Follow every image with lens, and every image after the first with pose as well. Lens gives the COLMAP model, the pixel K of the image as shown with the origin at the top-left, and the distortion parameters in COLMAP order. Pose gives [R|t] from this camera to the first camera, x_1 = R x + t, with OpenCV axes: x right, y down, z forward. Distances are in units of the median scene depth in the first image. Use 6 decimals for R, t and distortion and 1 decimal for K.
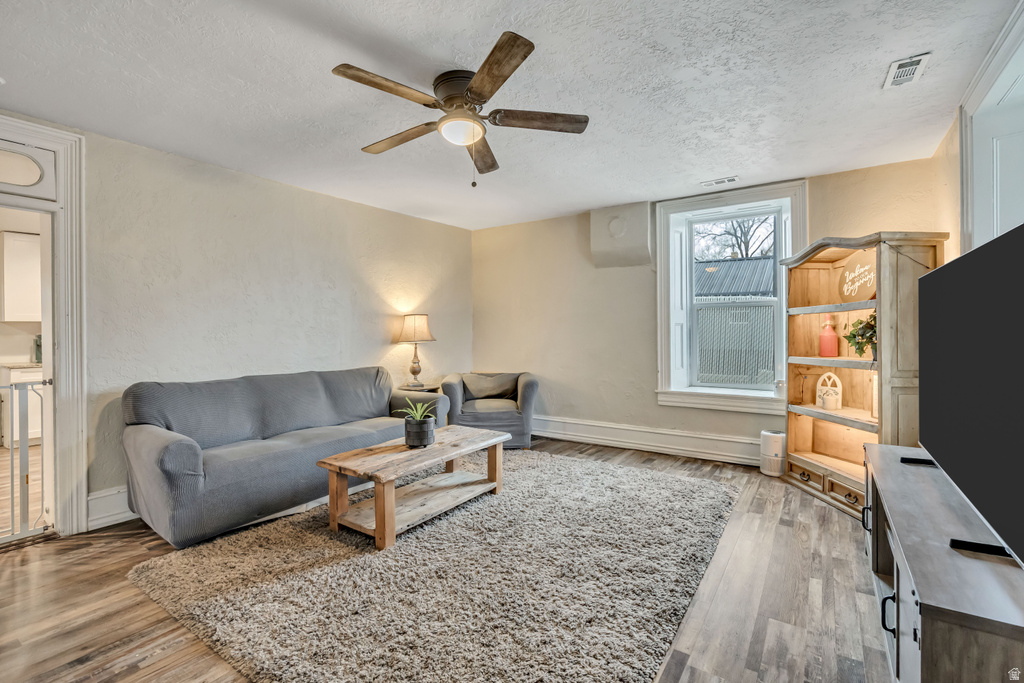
lens RADIAL K [[458.5, 0, 509.0], [0, 458.5, 333.6], [0, 0, 1]] dist [-0.016320, 0.000374]
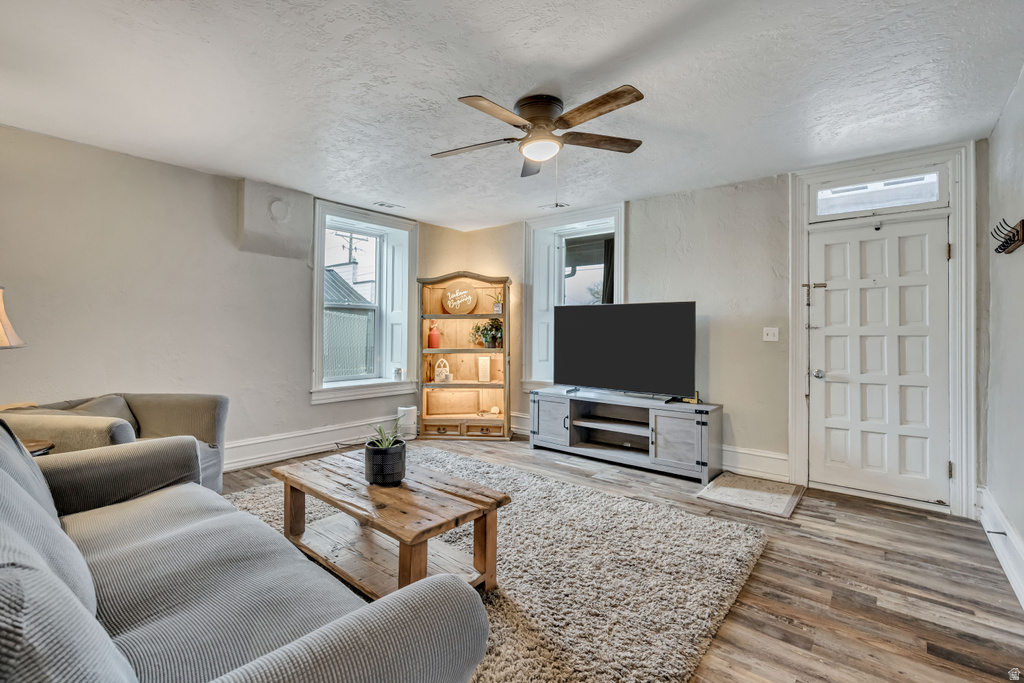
lens RADIAL K [[458.5, 0, 509.0], [0, 458.5, 333.6], [0, 0, 1]] dist [-0.016320, 0.000374]
pose [[0.103787, 0.000275, 0.994599, -0.785559], [-0.002802, 0.999996, 0.000016, 0.003016], [-0.994596, -0.002788, 0.103788, 0.624360]]
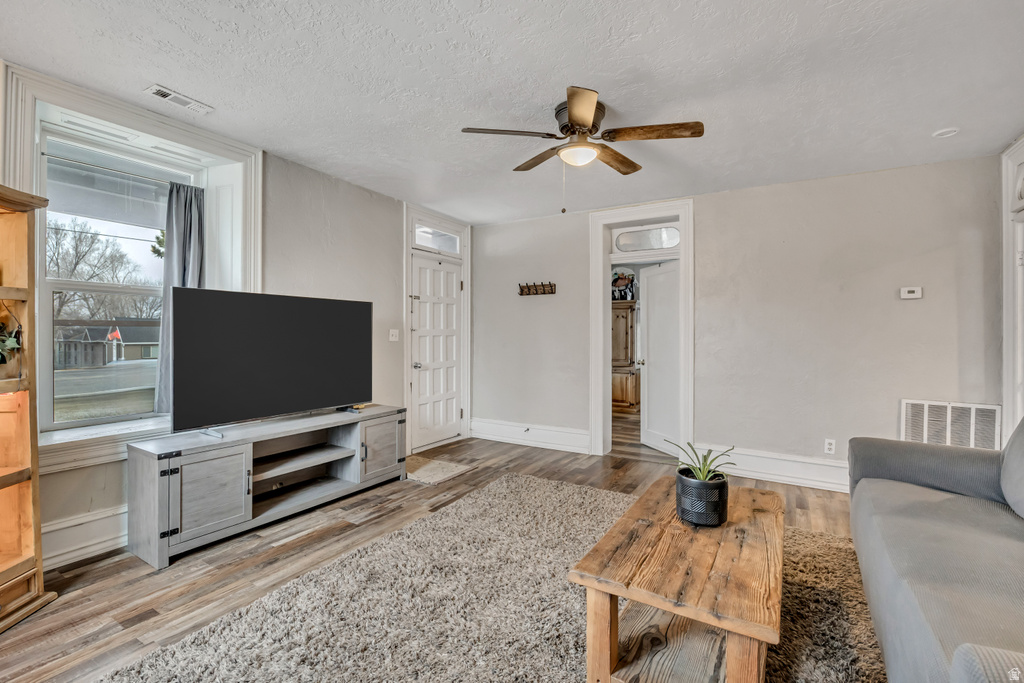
lens RADIAL K [[458.5, 0, 509.0], [0, 458.5, 333.6], [0, 0, 1]] dist [-0.016320, 0.000374]
pose [[-0.998137, -0.003856, -0.060892, 0.090759], [-0.003927, 0.999992, 0.001038, -0.003396], [0.060888, 0.001275, -0.998144, 1.377323]]
